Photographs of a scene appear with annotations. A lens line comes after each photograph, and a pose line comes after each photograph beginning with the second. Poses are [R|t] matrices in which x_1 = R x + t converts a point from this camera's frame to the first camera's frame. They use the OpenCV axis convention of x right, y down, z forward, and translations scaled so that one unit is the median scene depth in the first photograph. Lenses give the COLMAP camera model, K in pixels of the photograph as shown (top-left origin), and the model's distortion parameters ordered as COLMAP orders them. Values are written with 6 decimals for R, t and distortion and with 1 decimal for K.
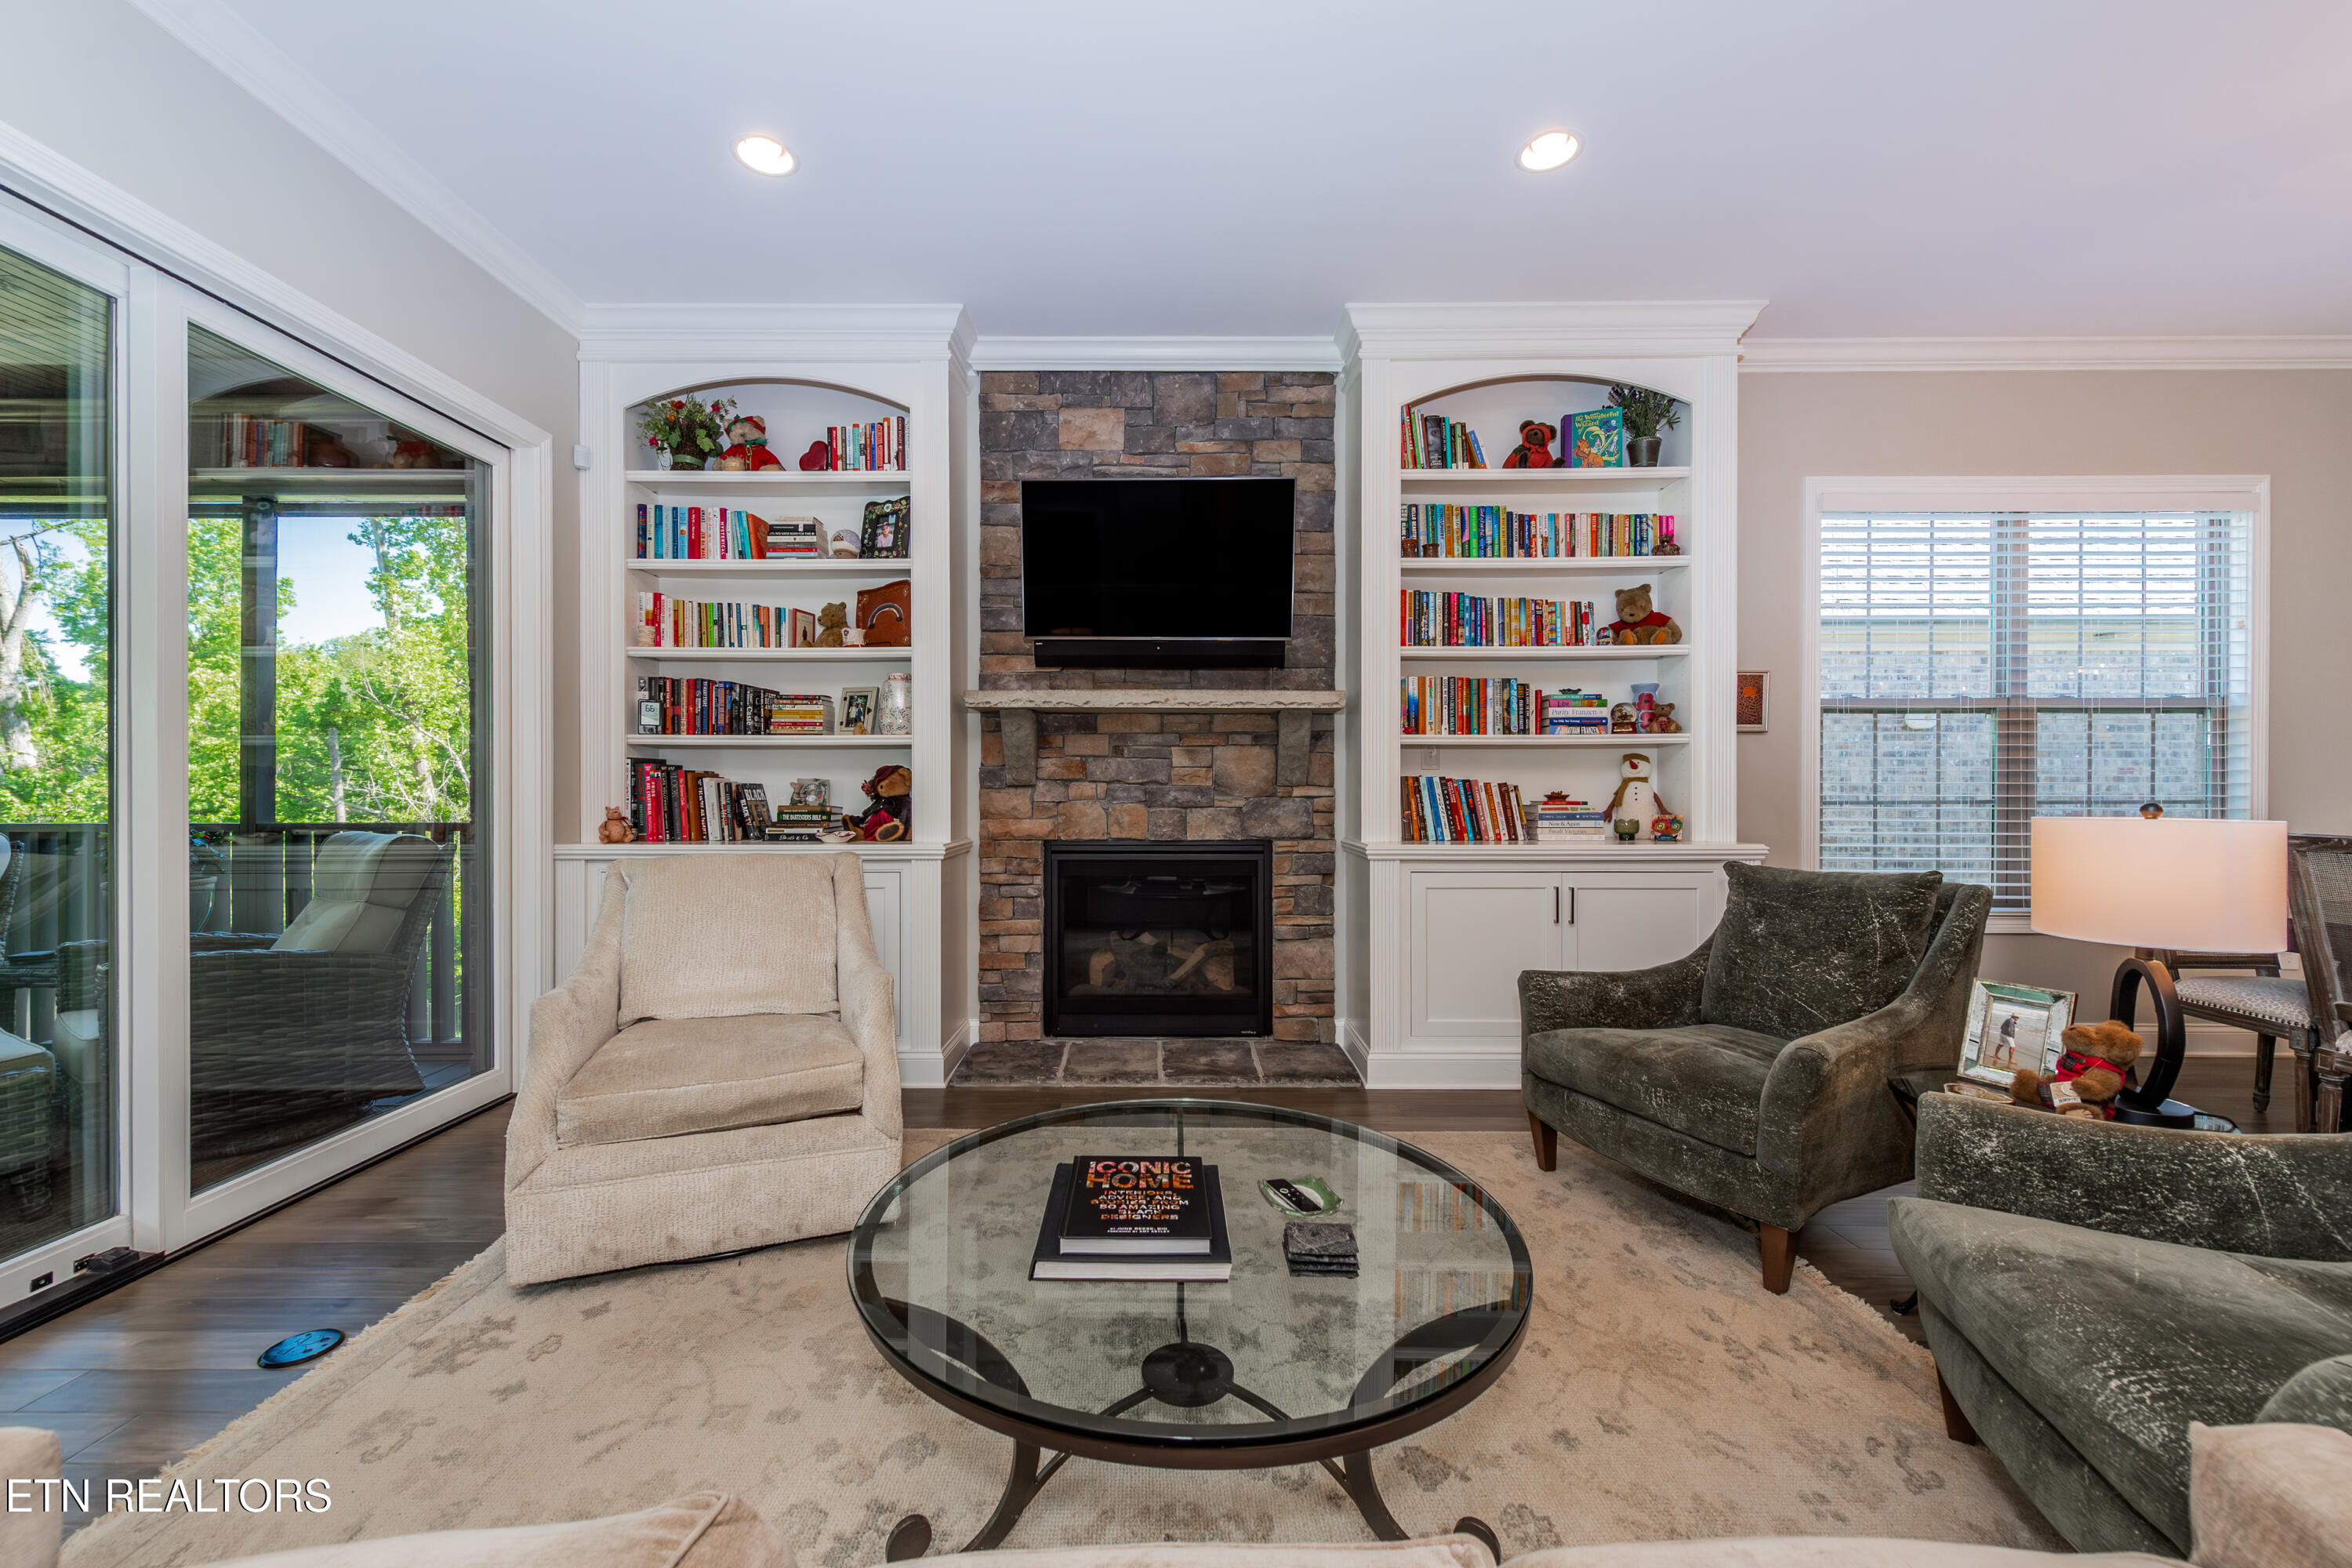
lens RADIAL K [[921.6, 0, 1173.4], [0, 921.6, 796.2], [0, 0, 1]] dist [0.003080, -0.002181]
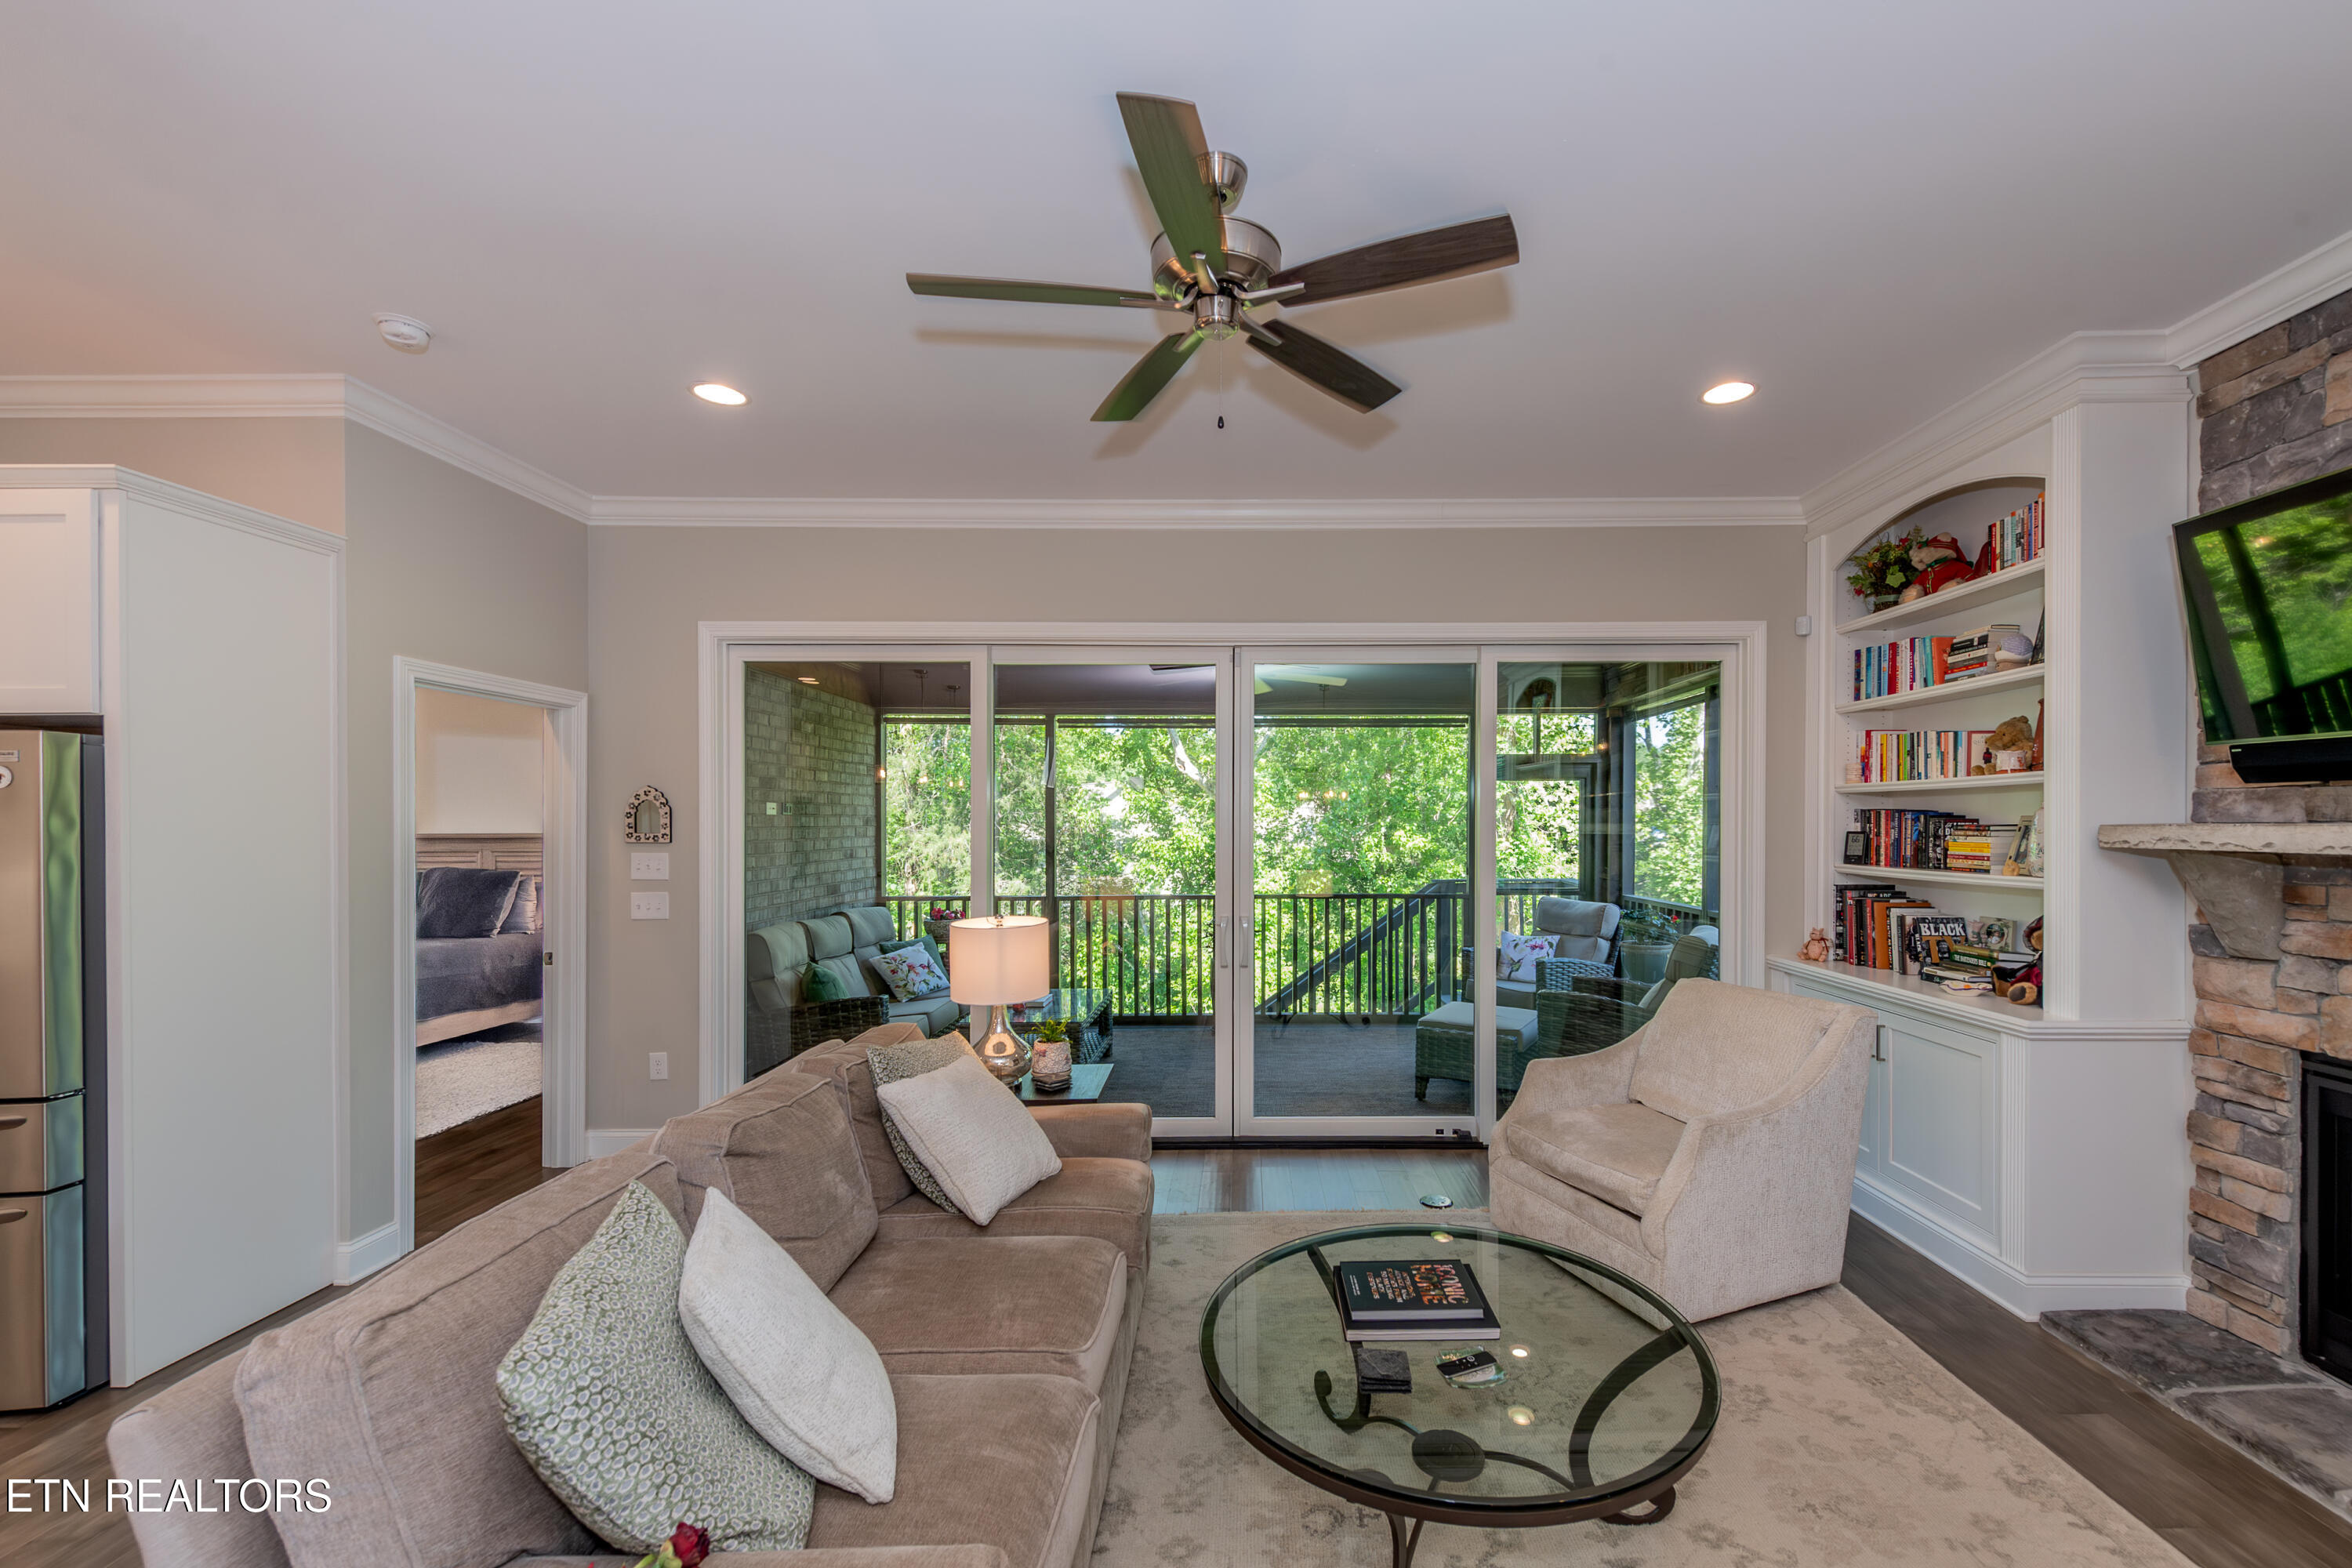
lens RADIAL K [[915.6, 0, 1225.1], [0, 915.6, 852.8], [0, 0, 1]] dist [0.000332, -0.000033]
pose [[-0.002429, 0.023160, -0.999729, 0.499680], [-0.012287, 0.999656, 0.023188, -0.095196], [0.999922, 0.012340, -0.002143, 0.265970]]
